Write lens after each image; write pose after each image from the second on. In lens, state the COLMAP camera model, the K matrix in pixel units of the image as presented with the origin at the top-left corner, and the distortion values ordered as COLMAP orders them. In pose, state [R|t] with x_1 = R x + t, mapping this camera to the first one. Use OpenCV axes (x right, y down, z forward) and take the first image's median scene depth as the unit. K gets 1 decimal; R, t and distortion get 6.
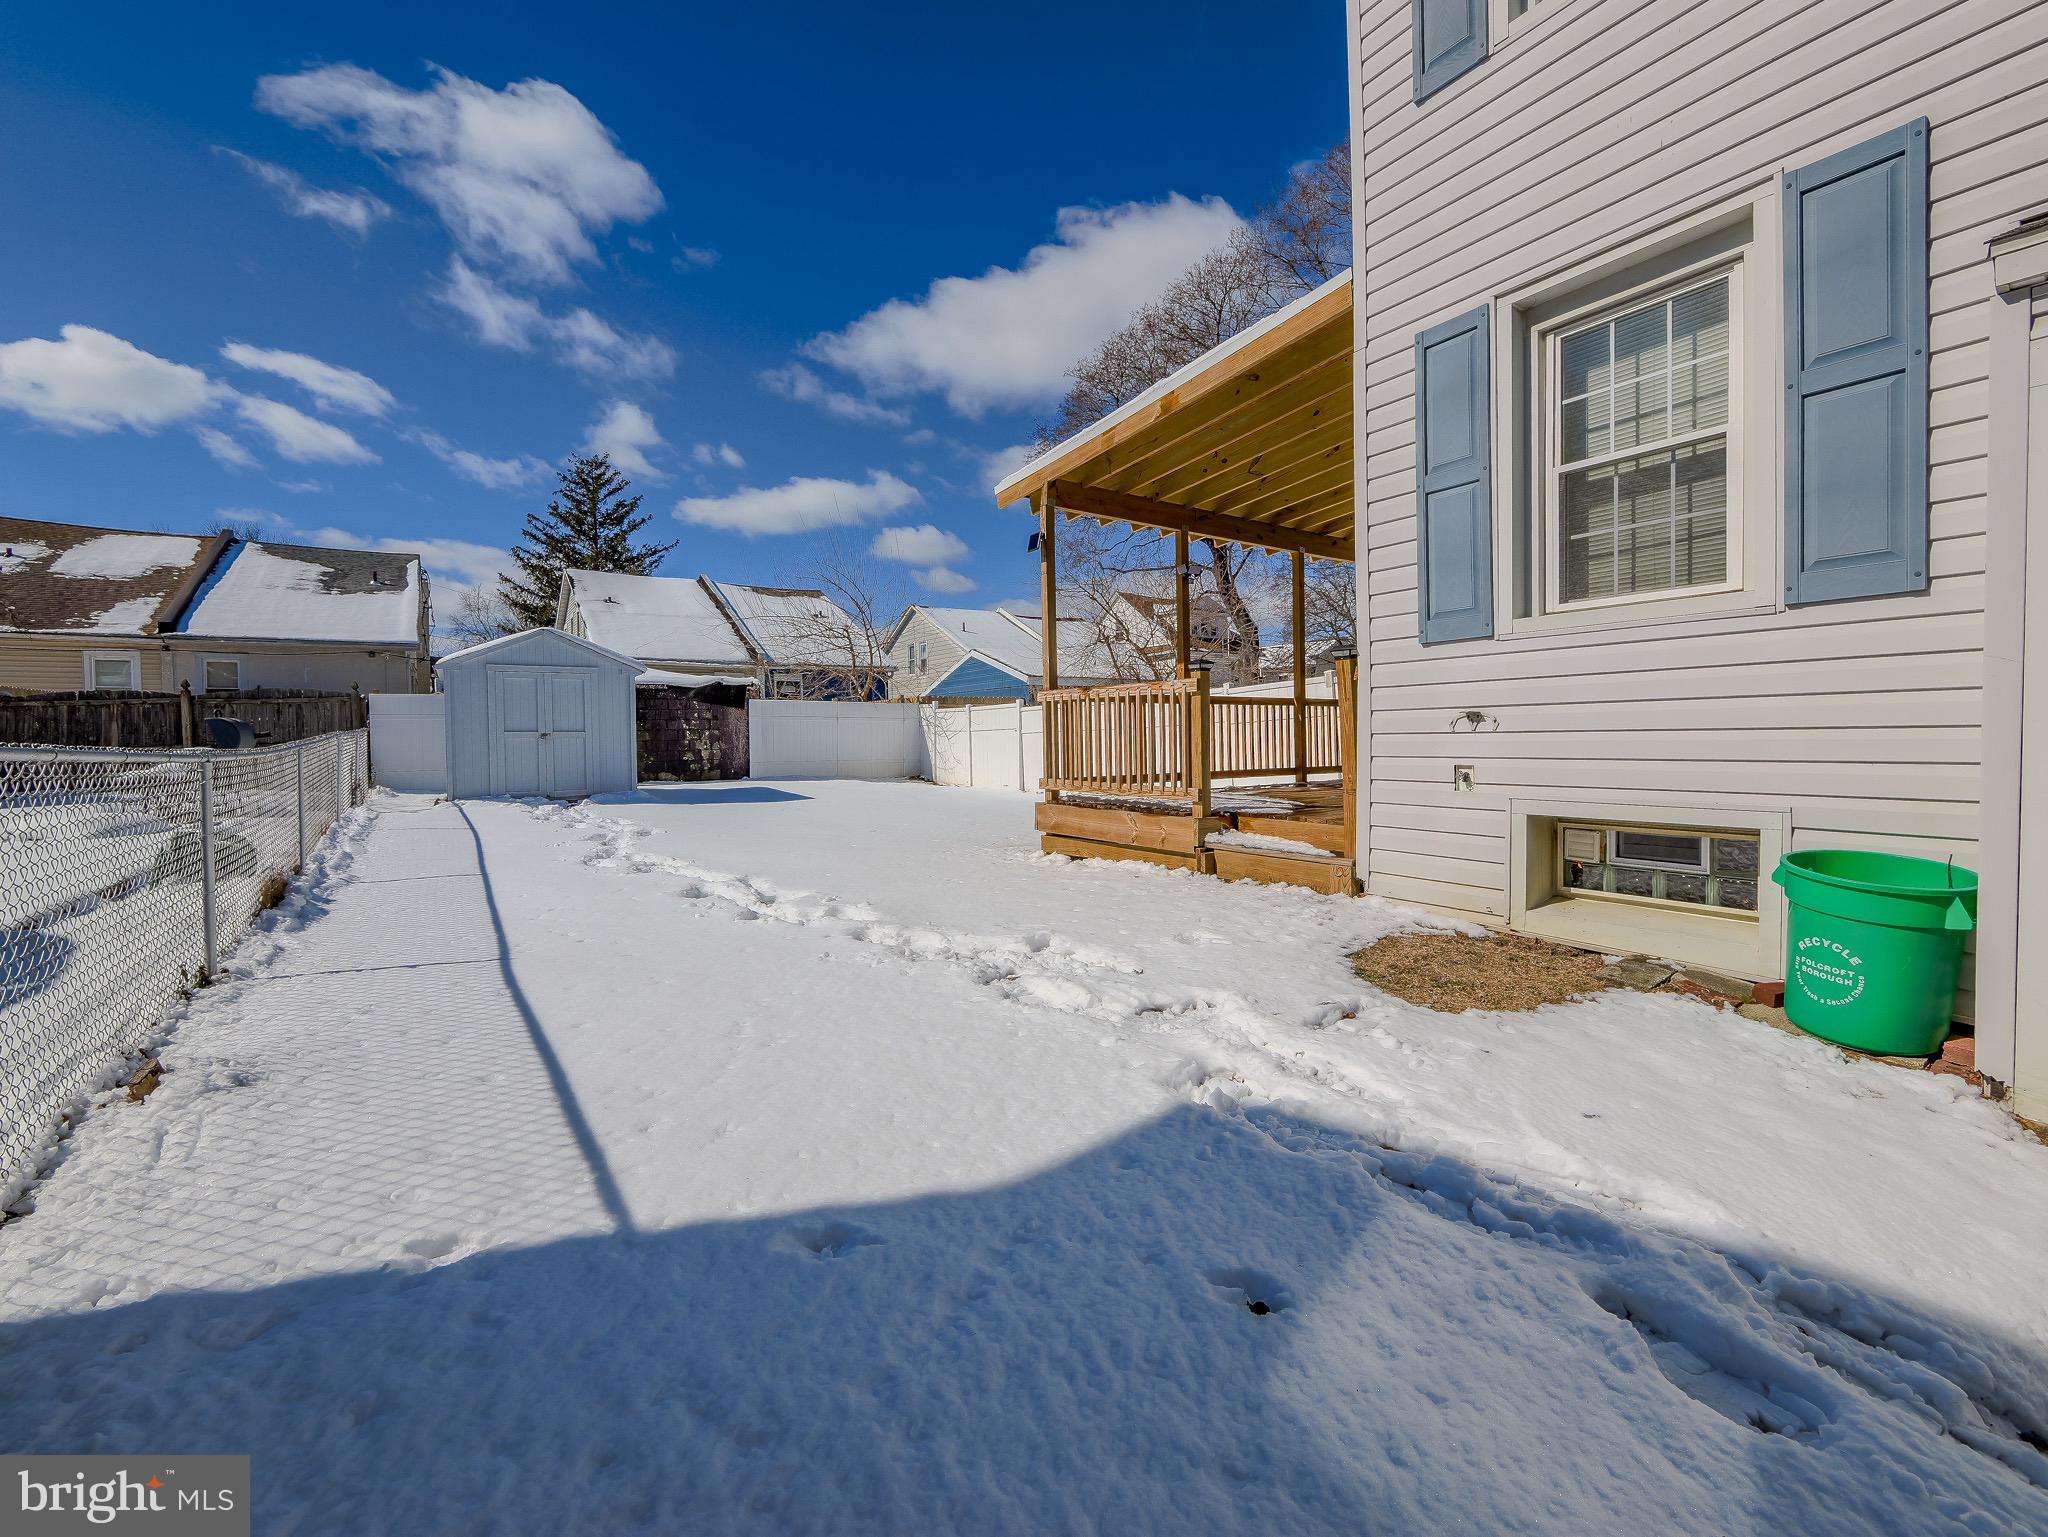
lens RADIAL K [[862.2, 0, 1018.2], [0, 862.2, 758.4], [0, 0, 1]] dist [-0.002098, -0.000266]
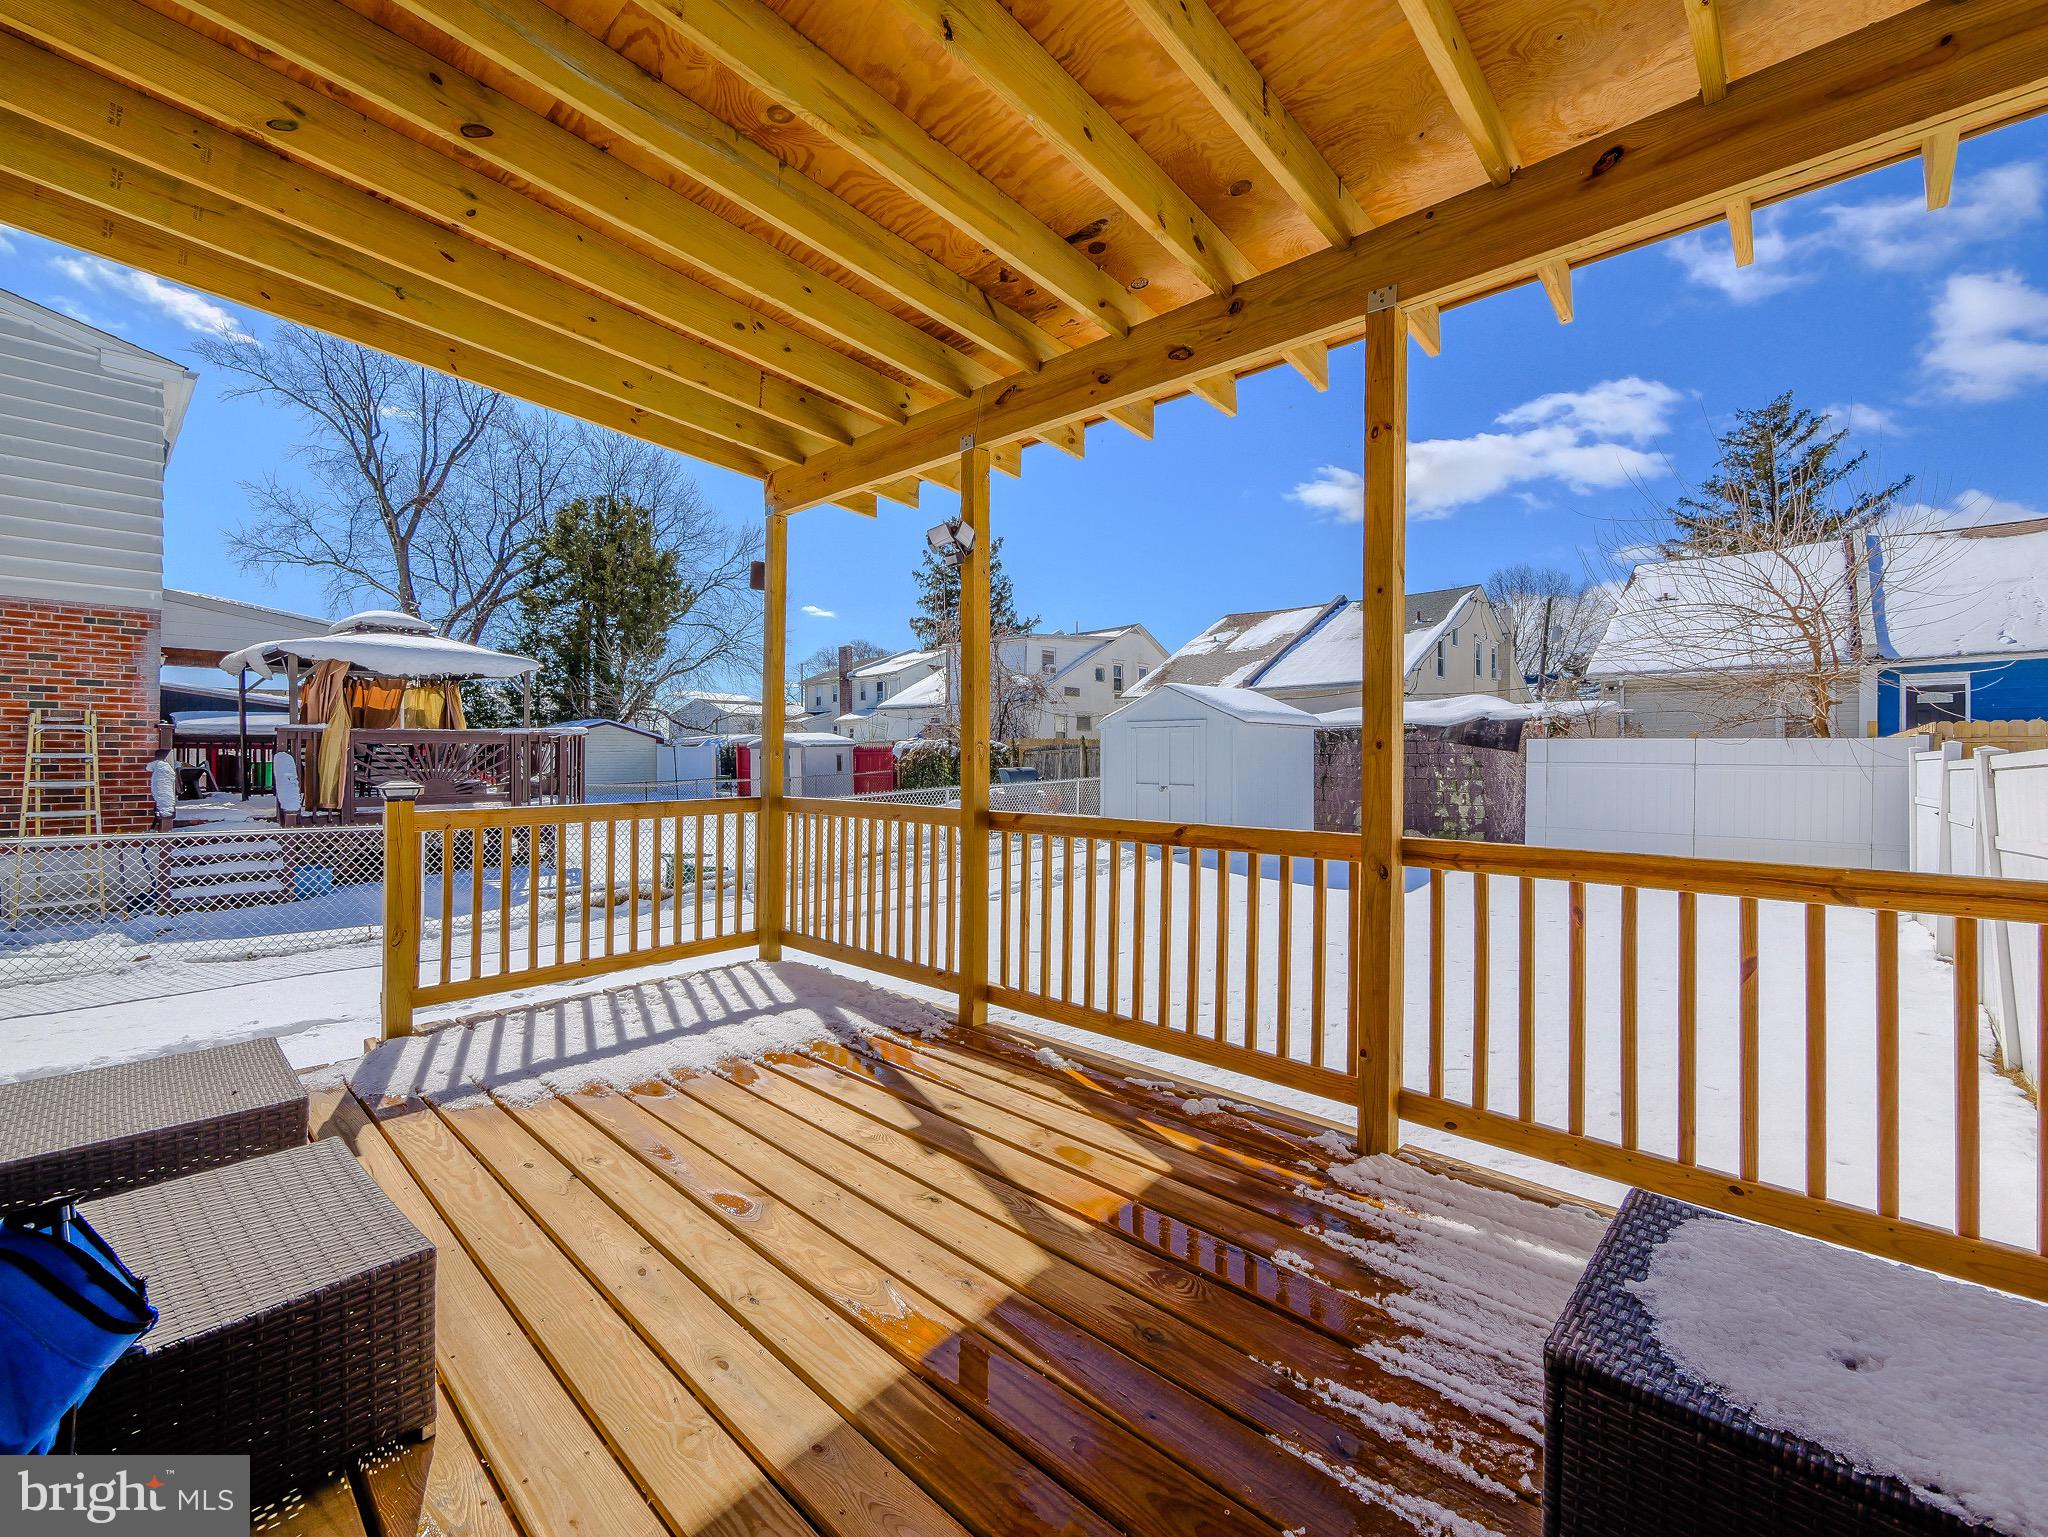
lens RADIAL K [[862.2, 0, 1018.2], [0, 862.2, 758.4], [0, 0, 1]] dist [-0.002098, -0.000266]
pose [[0.239272, 0.014864, -0.970839, 0.215368], [-0.022514, 0.999699, 0.009757, -0.036721], [0.970691, 0.019523, 0.239535, 0.303042]]
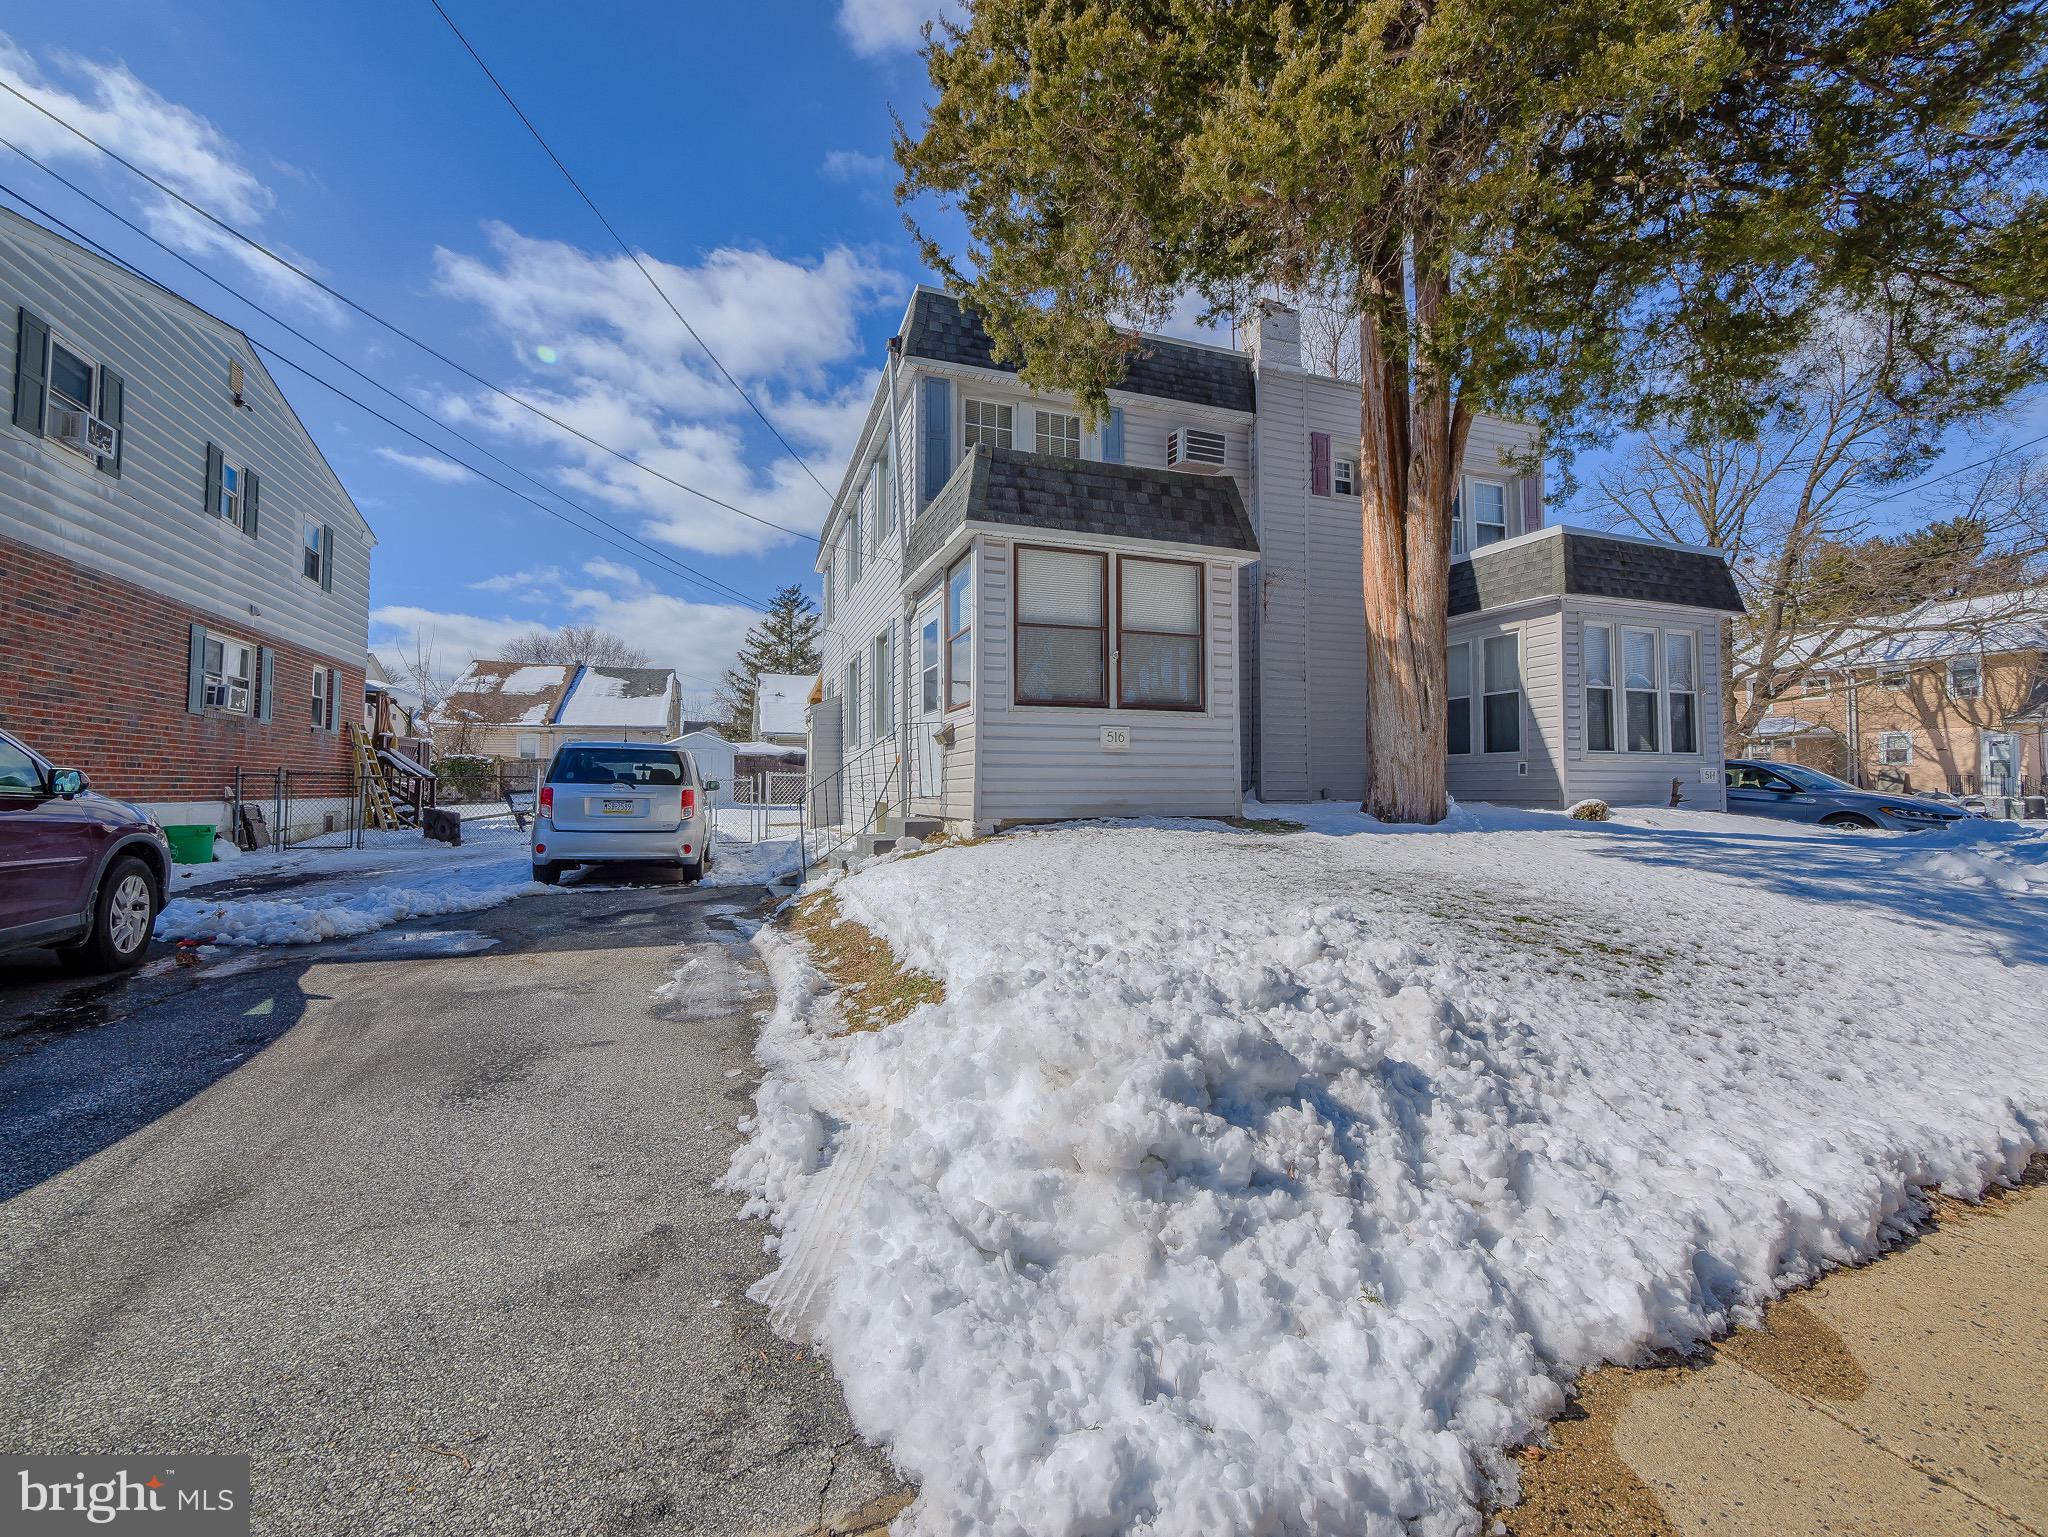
lens RADIAL K [[862.2, 0, 1018.2], [0, 862.2, 758.4], [0, 0, 1]] dist [-0.002098, -0.000266]
pose [[0.967821, 0.003396, -0.251615, 0.460193], [-0.018269, 0.998219, -0.056798, 0.020070], [0.250974, 0.059567, 0.966159, -0.542188]]
